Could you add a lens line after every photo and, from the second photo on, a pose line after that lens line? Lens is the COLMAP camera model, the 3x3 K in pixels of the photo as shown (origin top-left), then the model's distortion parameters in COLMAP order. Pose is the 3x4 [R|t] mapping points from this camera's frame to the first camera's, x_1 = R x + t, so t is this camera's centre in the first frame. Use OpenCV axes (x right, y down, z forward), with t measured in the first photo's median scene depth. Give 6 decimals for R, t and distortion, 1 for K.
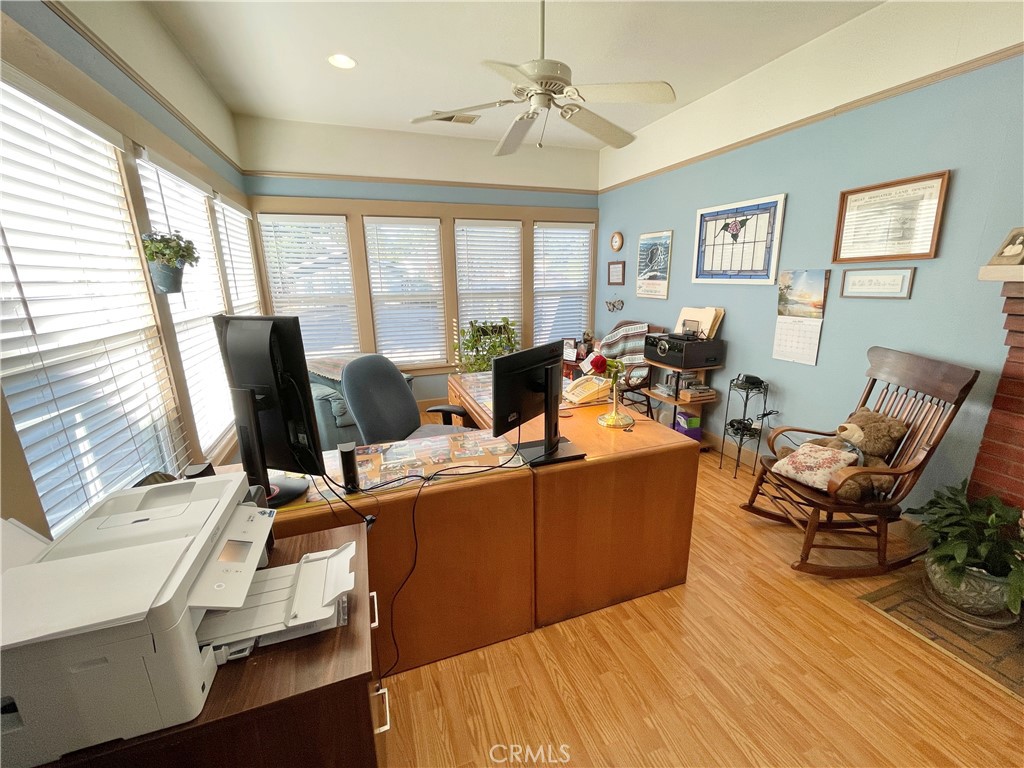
lens RADIAL K [[416.6, 0, 512.5], [0, 416.6, 377.6], [0, 0, 1]] dist [-0.000634, 0.000068]
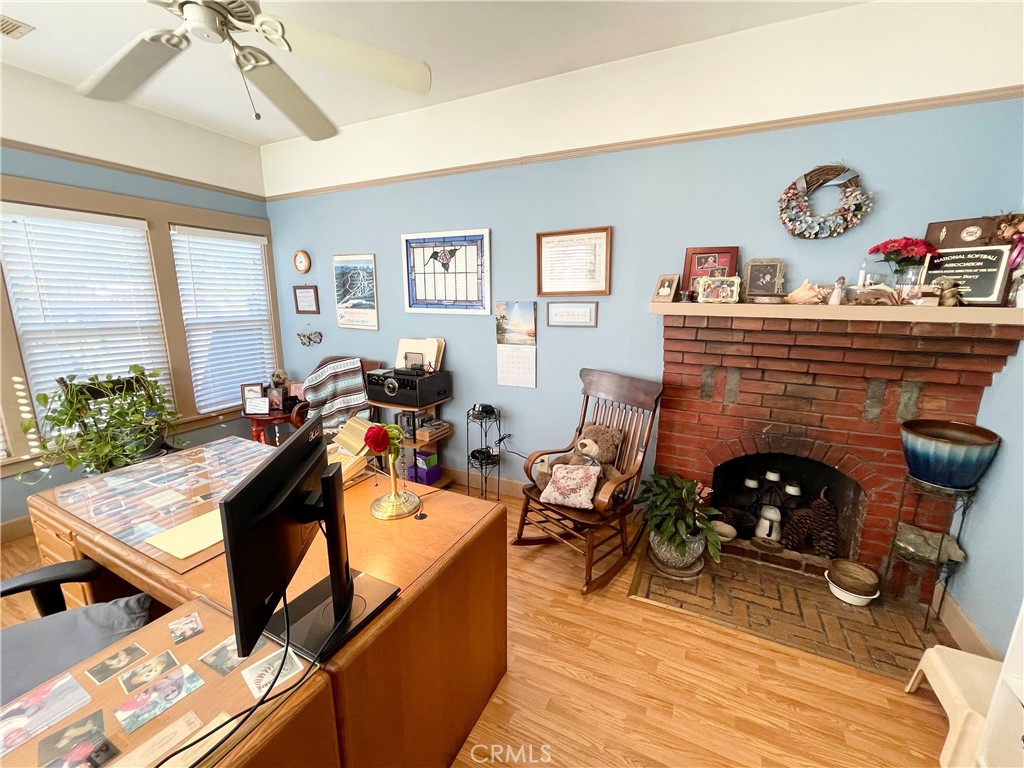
lens RADIAL K [[413.9, 0, 509.7], [0, 413.9, 380.6], [0, 0, 1]] dist [-0.001301, 0.000250]
pose [[0.725123, -0.118859, 0.678284, -0.050449], [0.149804, 0.988629, 0.013093, -0.061477], [-0.672127, 0.092116, 0.734684, 0.205840]]
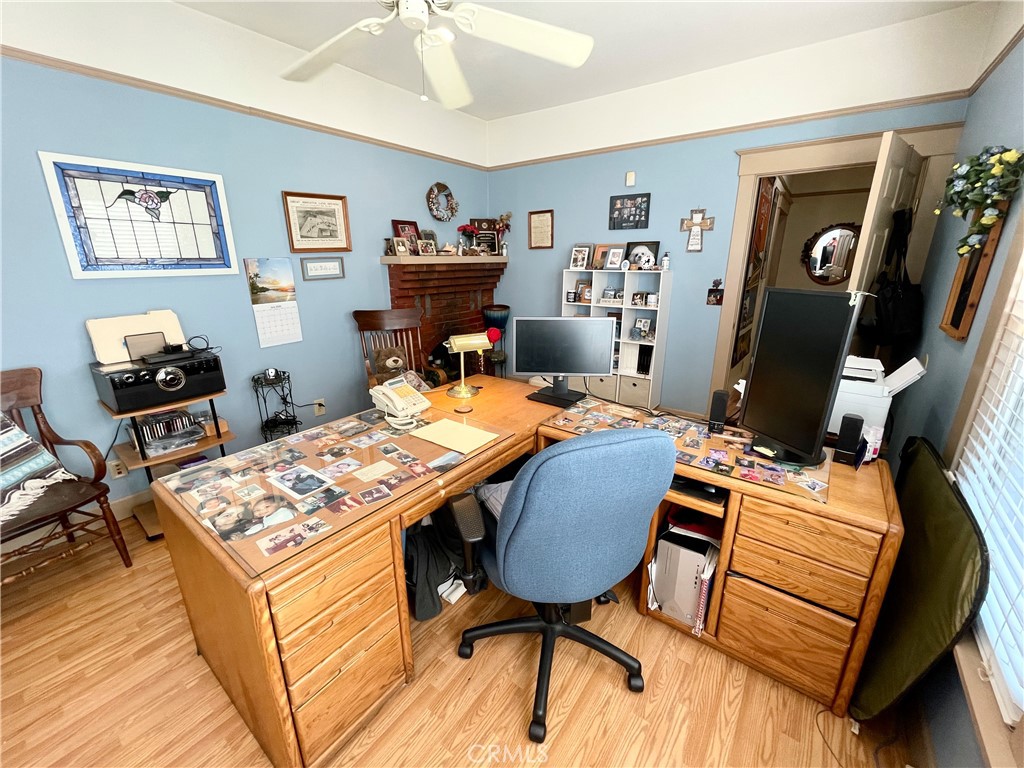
lens RADIAL K [[416.5, 0, 508.7], [0, 416.5, 381.3], [0, 0, 1]] dist [-0.001568, 0.000616]
pose [[-0.537018, -0.229159, 0.811849, -0.481232], [0.214645, 0.893600, 0.394217, -0.224620], [-0.815806, 0.385960, -0.430691, 0.915627]]
